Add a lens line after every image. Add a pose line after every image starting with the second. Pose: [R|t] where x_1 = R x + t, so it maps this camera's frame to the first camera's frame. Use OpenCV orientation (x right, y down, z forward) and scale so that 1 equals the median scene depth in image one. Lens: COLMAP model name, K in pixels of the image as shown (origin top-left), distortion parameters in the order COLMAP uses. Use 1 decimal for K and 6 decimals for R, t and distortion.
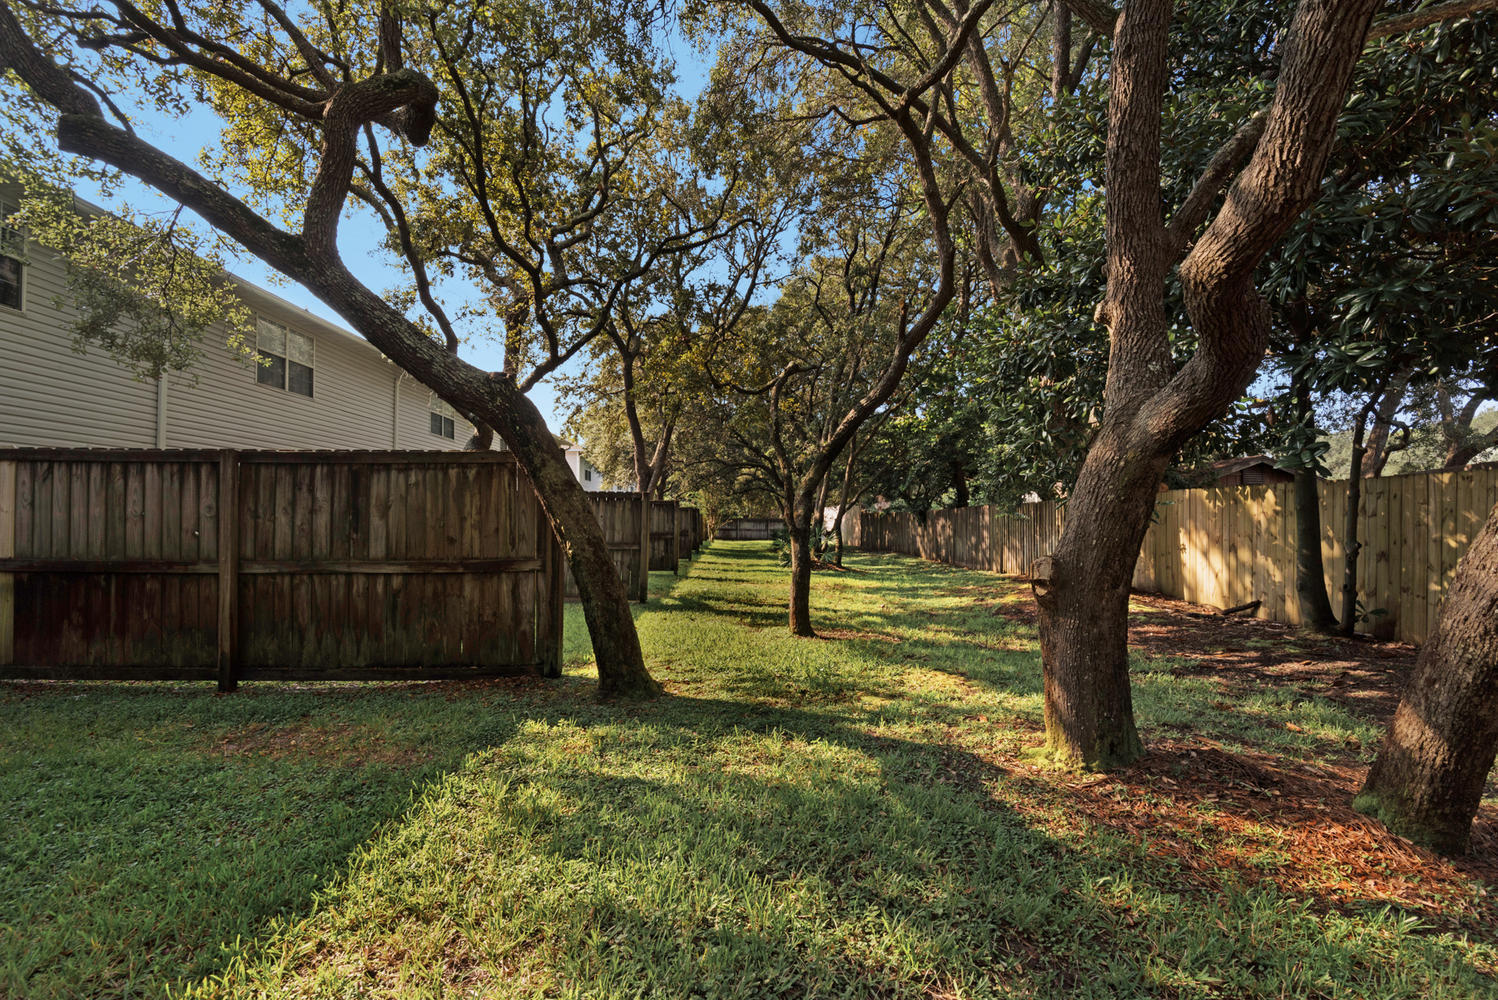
lens RADIAL K [[705.1, 0, 723.5], [0, 705.1, 513.5], [0, 0, 1]] dist [0.041989, -0.027324]
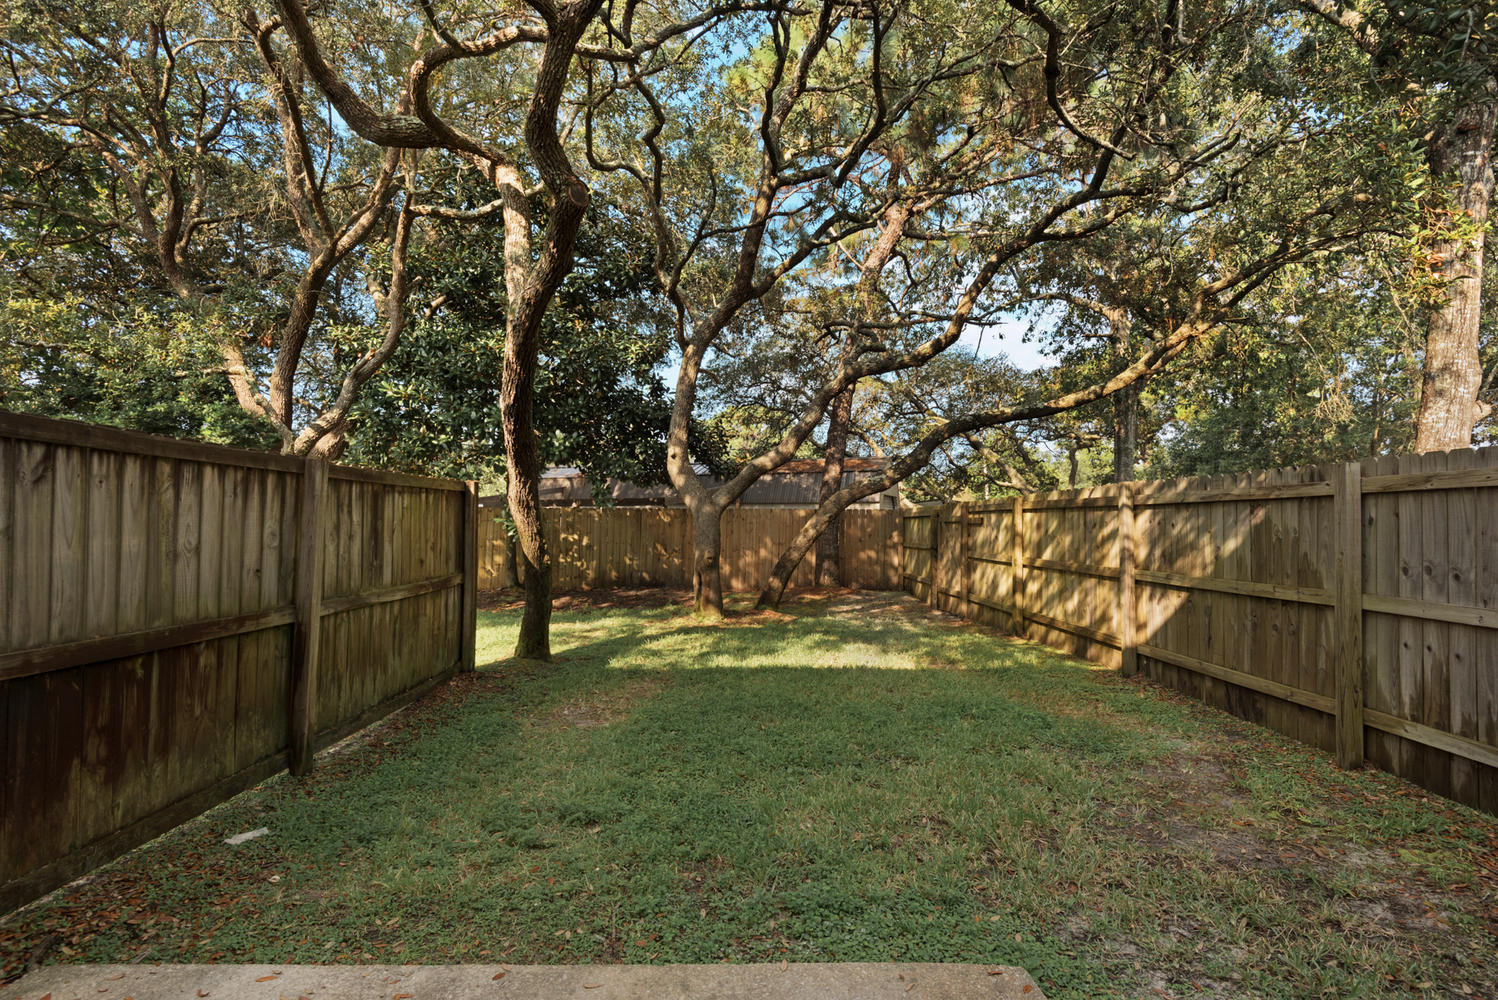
lens RADIAL K [[705.1, 0, 723.5], [0, 705.1, 513.5], [0, 0, 1]] dist [0.041989, -0.027324]
pose [[0.041860, 0.014002, 0.999025, -1.408138], [-0.005444, 0.999890, -0.013786, -0.021431], [-0.999109, -0.004861, 0.041931, 0.521336]]
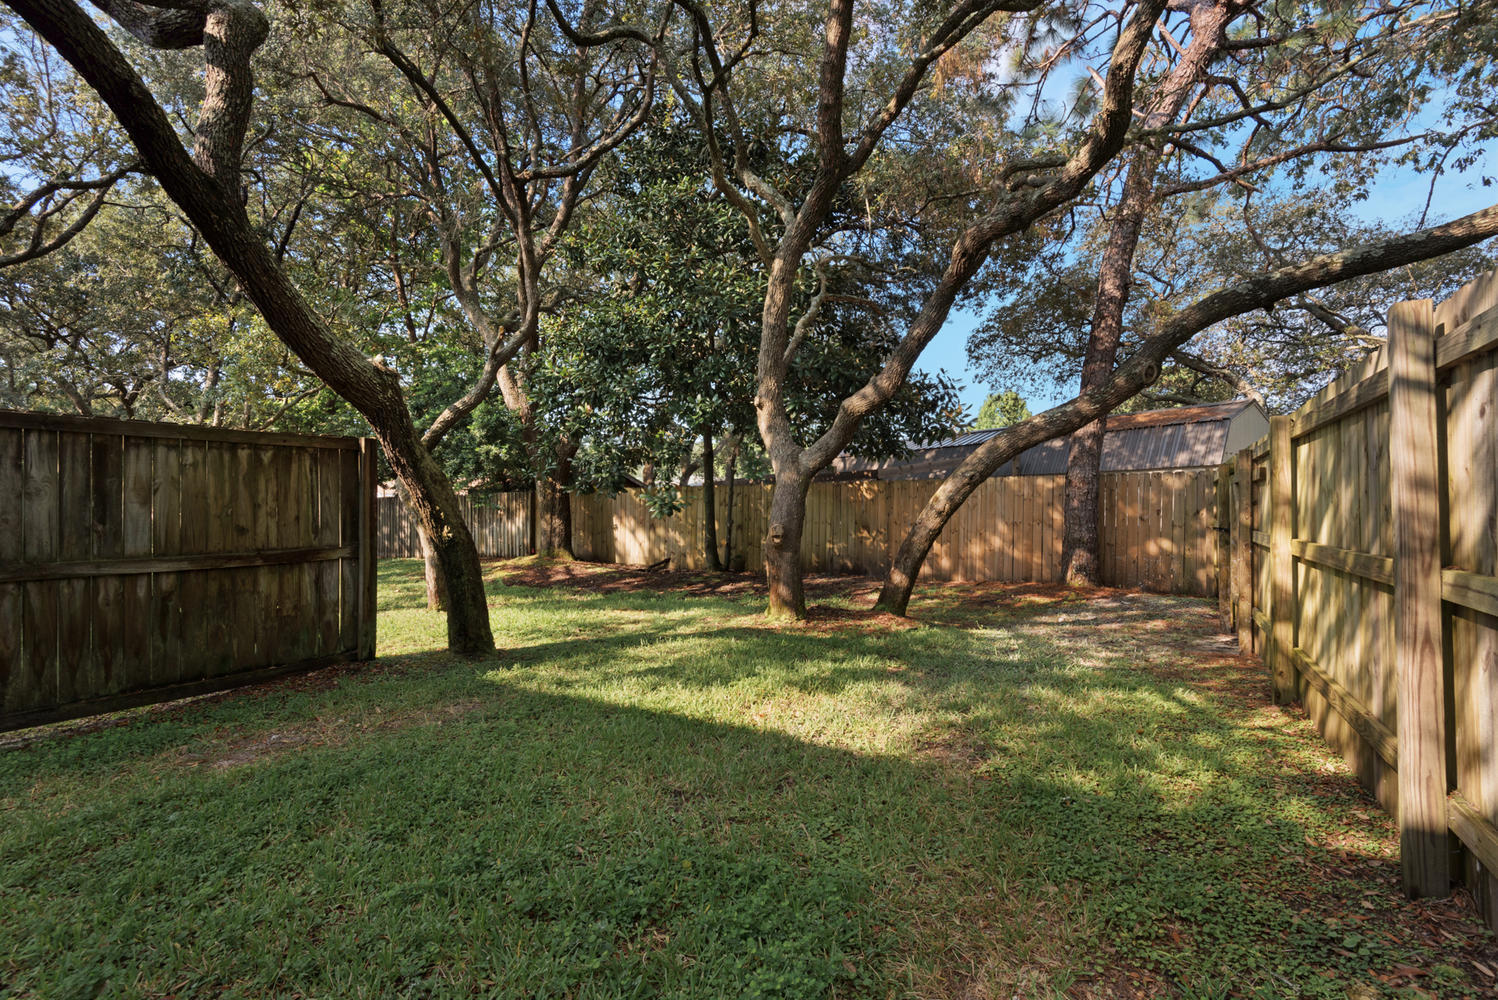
lens RADIAL K [[705.1, 0, 723.5], [0, 705.1, 513.5], [0, 0, 1]] dist [0.041989, -0.027324]
pose [[0.548524, -0.005101, 0.836119, -0.796479], [-0.001761, 0.999972, 0.007256, 0.009242], [-0.836133, -0.005452, 0.548500, 0.005805]]
